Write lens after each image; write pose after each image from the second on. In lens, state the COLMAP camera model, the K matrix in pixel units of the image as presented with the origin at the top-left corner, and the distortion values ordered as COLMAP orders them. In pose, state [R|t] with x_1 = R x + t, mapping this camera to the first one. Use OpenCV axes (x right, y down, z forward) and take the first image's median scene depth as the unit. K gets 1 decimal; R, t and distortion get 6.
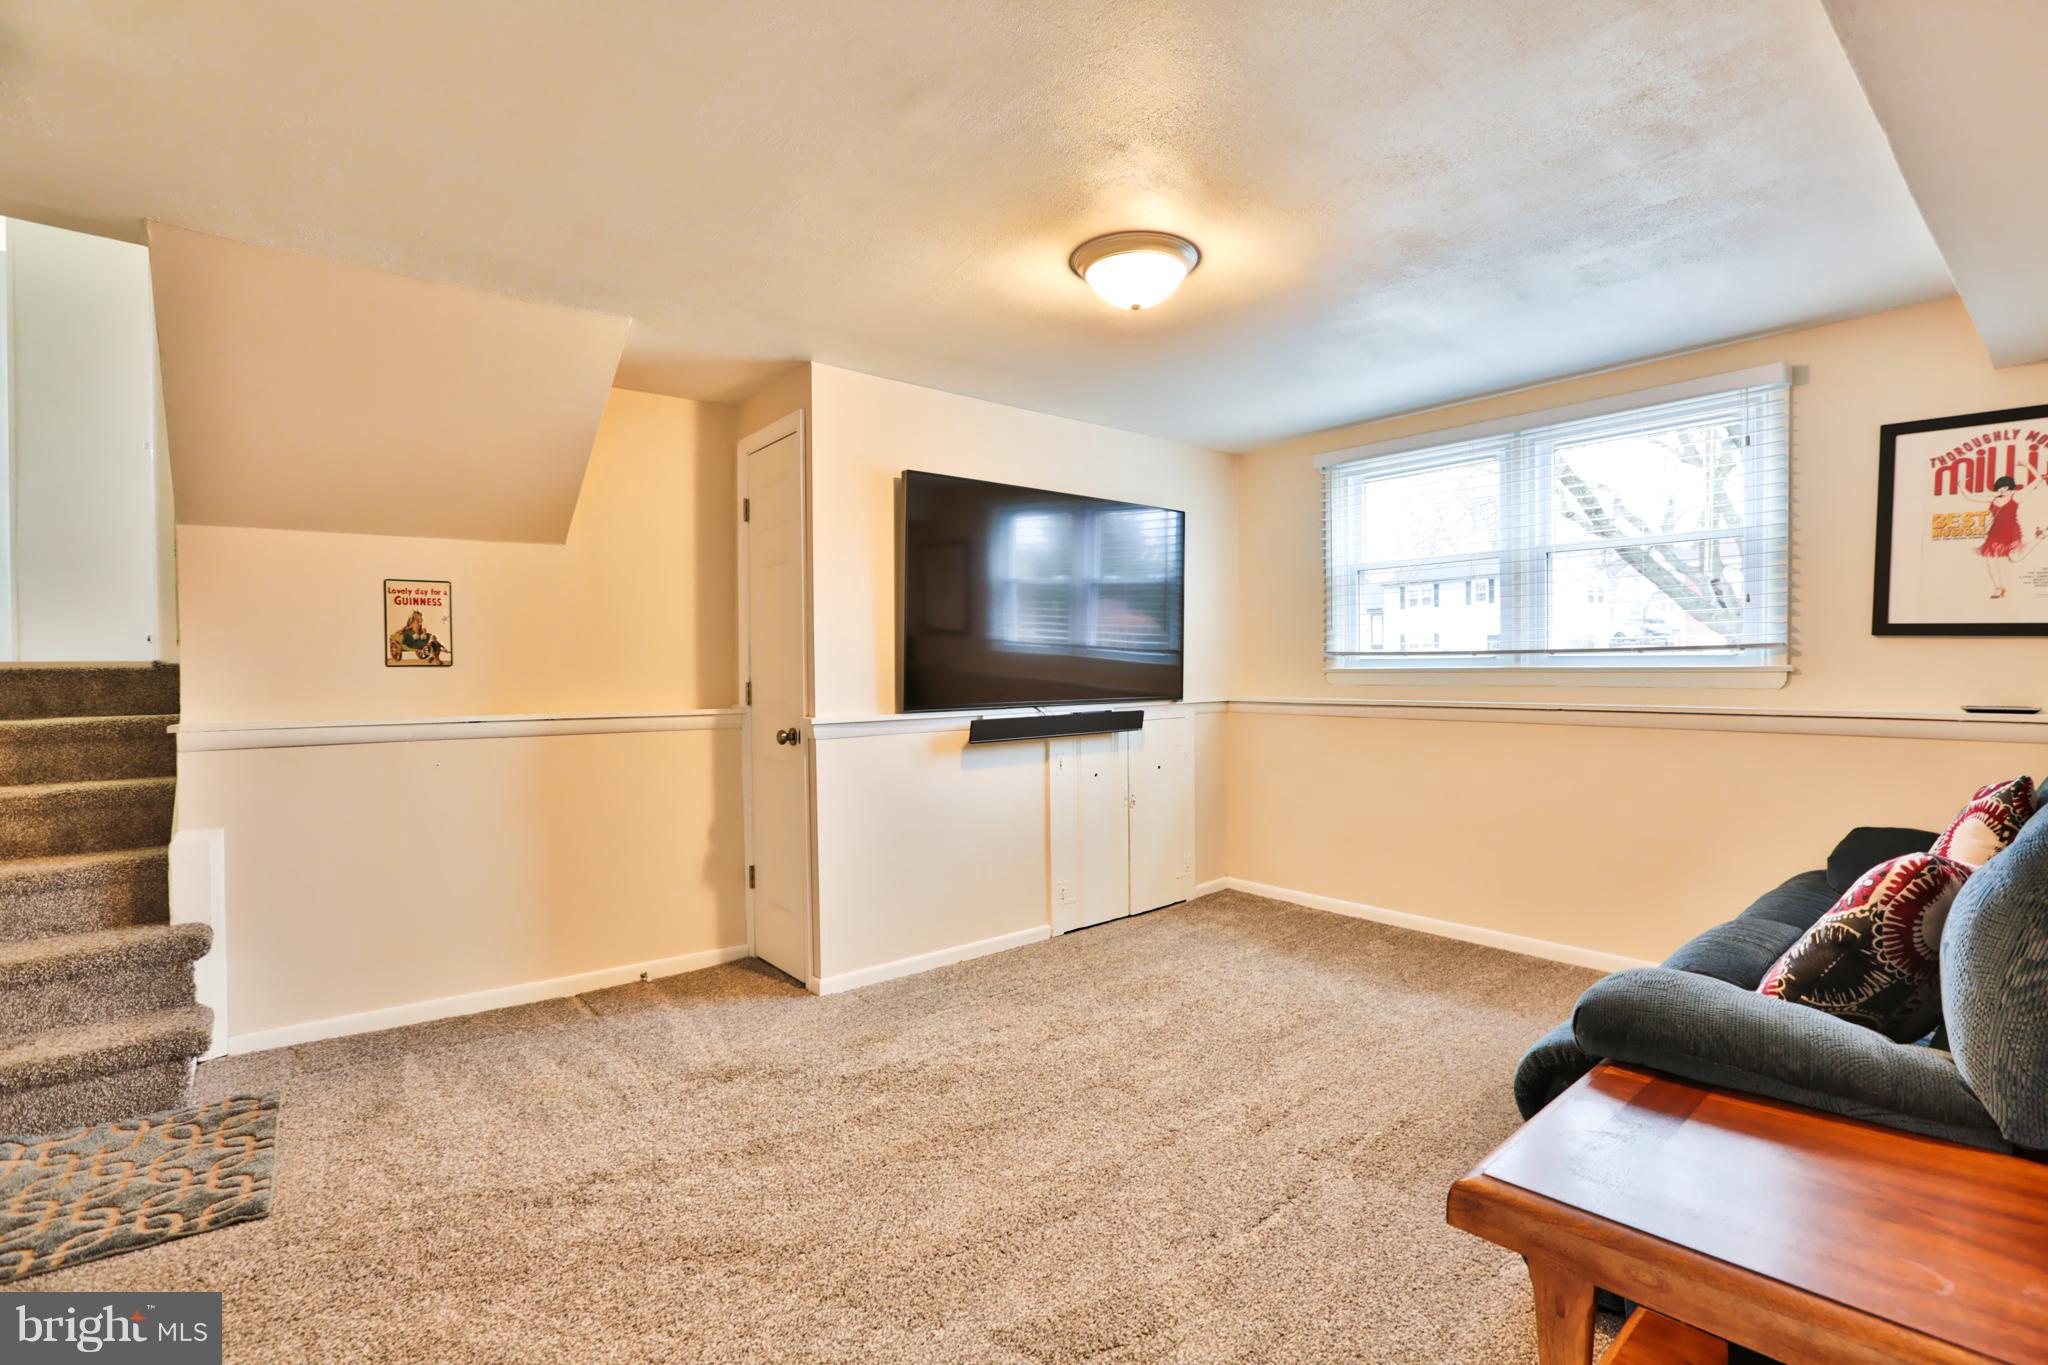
lens RADIAL K [[954.1, 0, 1033.3], [0, 954.1, 678.6], [0, 0, 1]] dist [-0.053576, 0.013474]
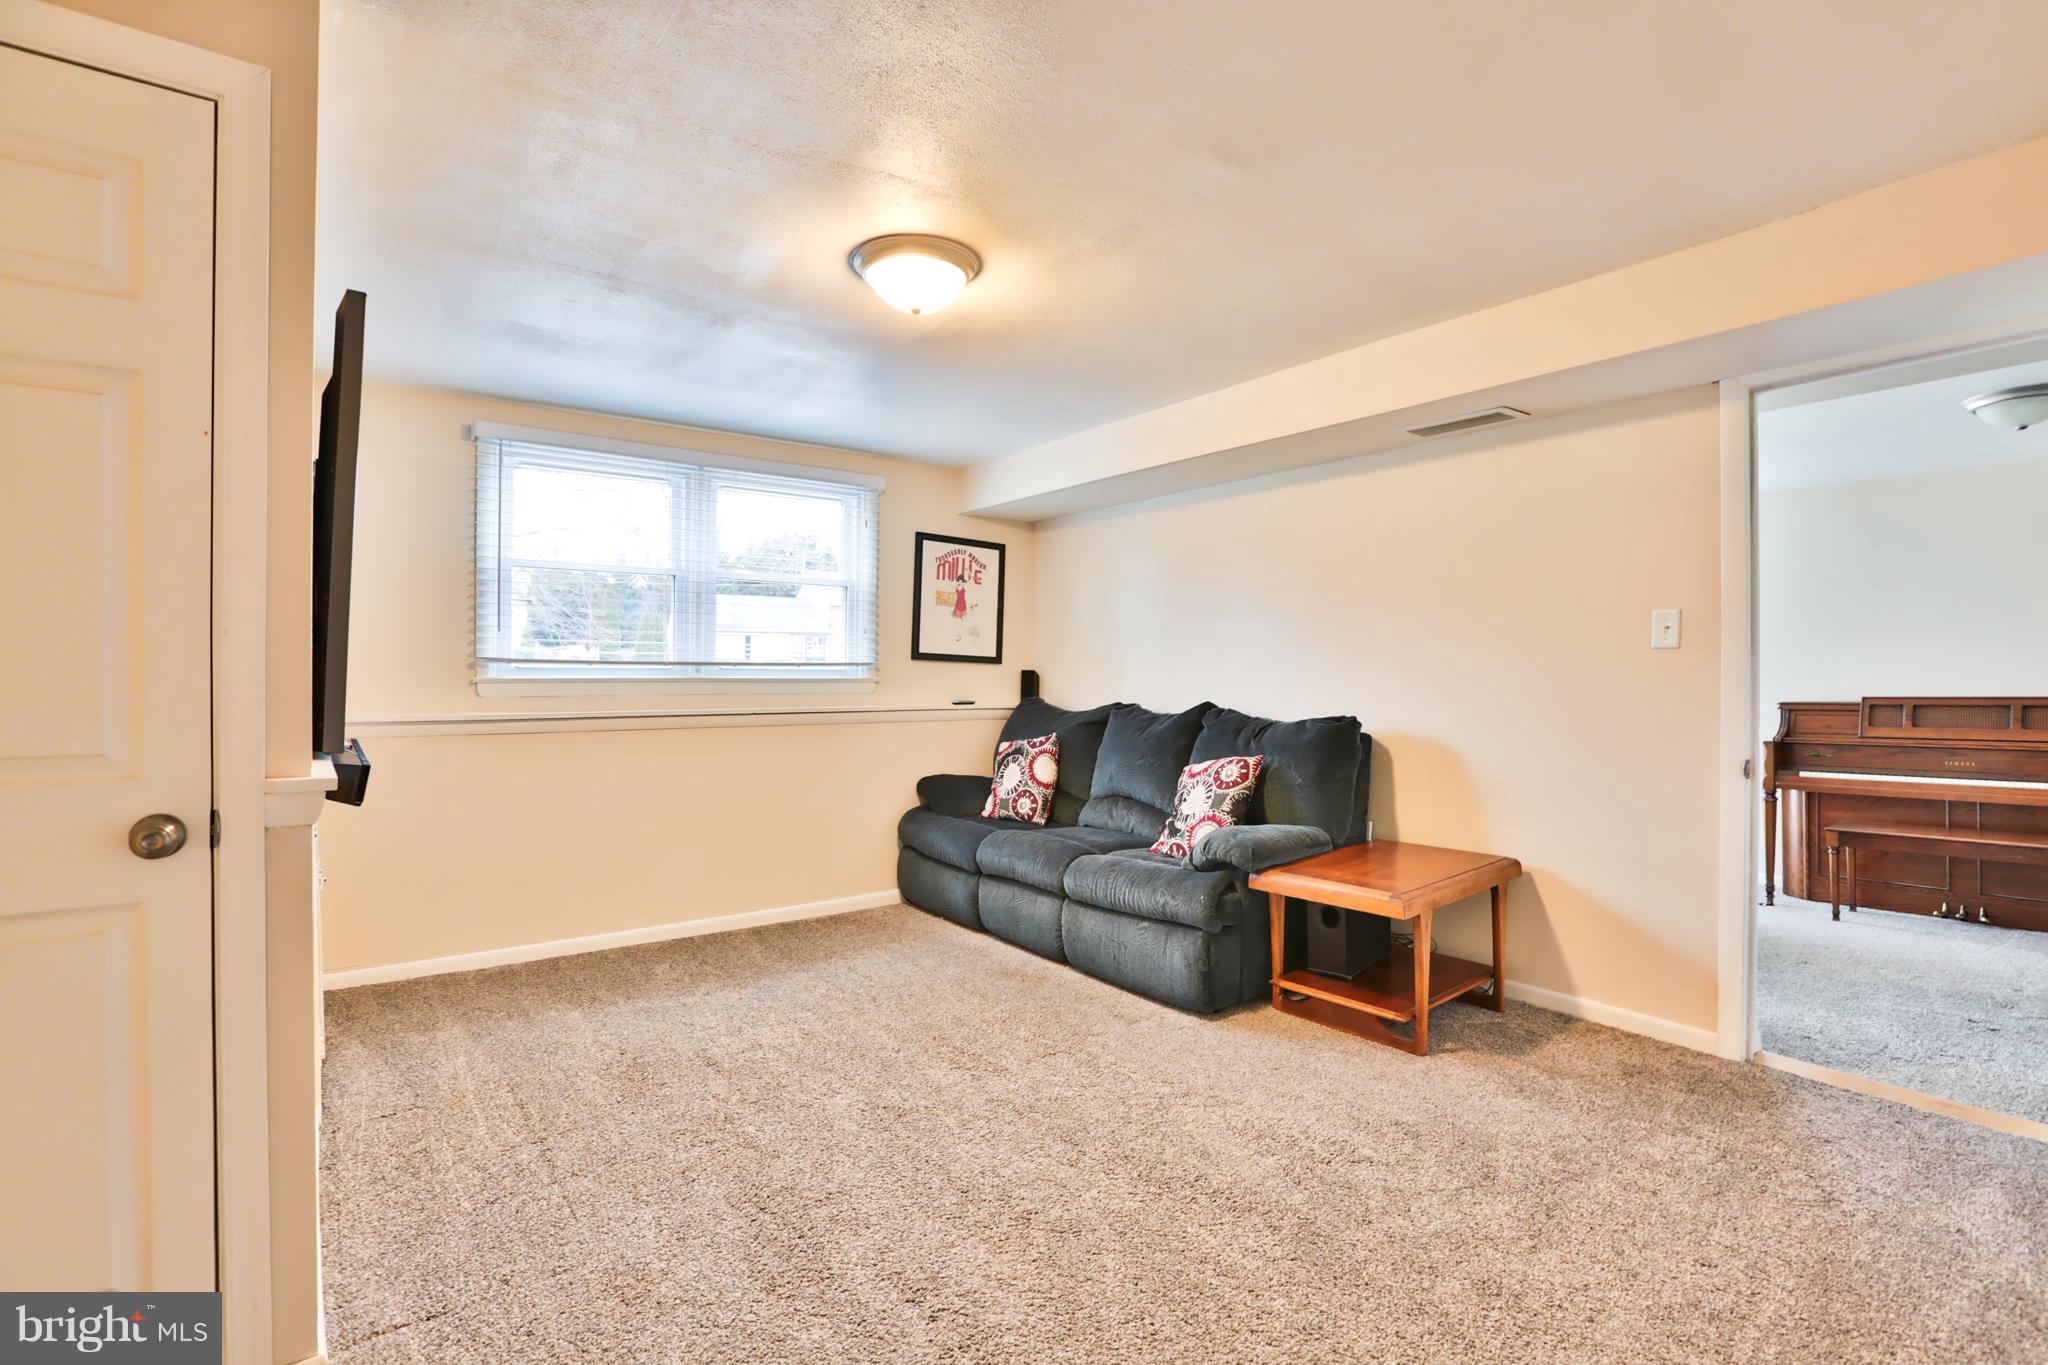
lens RADIAL K [[954.1, 0, 1033.3], [0, 954.1, 678.6], [0, 0, 1]] dist [-0.053576, 0.013474]
pose [[0.021471, 0.005331, 0.999755, -0.732324], [0.006932, 0.999961, -0.005481, -0.002436], [-0.999745, 0.007048, 0.021434, 0.720144]]
